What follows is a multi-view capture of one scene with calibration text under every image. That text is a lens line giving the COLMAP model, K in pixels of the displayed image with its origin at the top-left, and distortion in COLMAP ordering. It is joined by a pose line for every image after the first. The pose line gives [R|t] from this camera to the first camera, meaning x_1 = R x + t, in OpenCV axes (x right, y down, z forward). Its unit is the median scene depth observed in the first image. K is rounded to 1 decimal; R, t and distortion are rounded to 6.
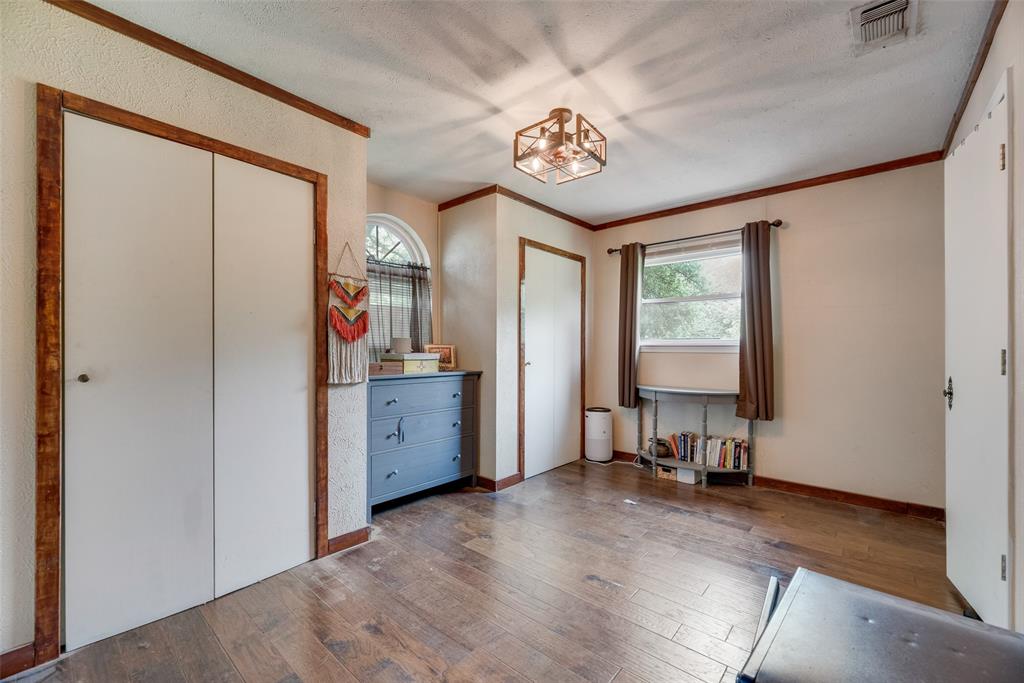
lens RADIAL K [[415.4, 0, 510.2], [0, 415.4, 344.2], [0, 0, 1]] dist [0.002578, 0.000078]
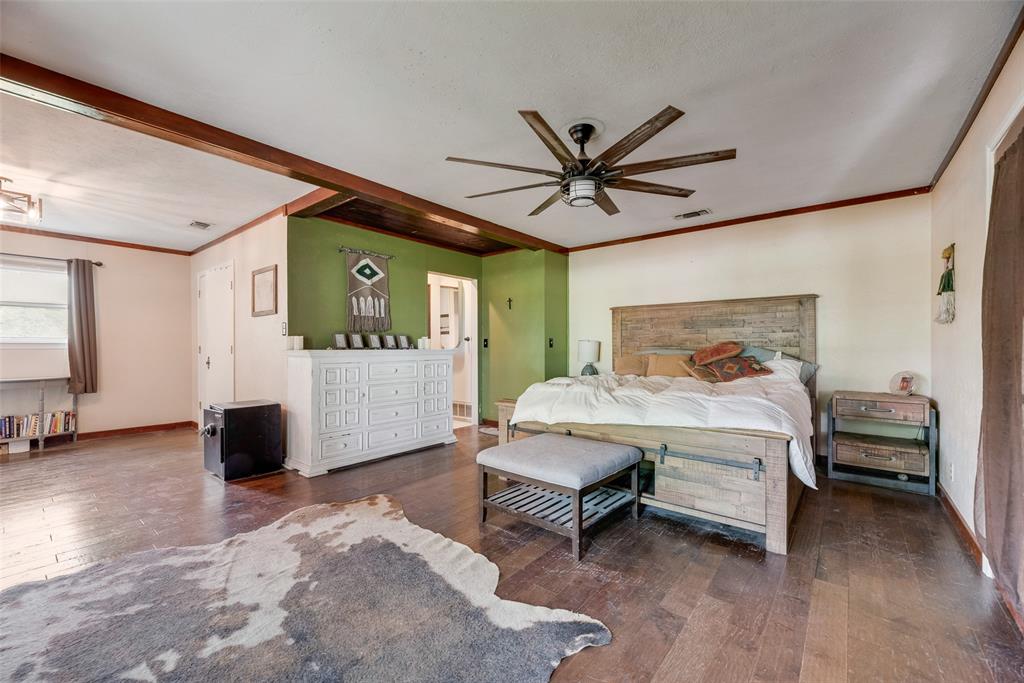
lens RADIAL K [[415.4, 0, 510.4], [0, 415.4, 344.8], [0, 0, 1]] dist [0.002578, 0.000078]
pose [[-0.024192, -0.002443, 0.999704, -0.902289], [-0.009952, 0.999948, 0.002203, -0.010476], [-0.999658, -0.009896, -0.024215, -0.467404]]
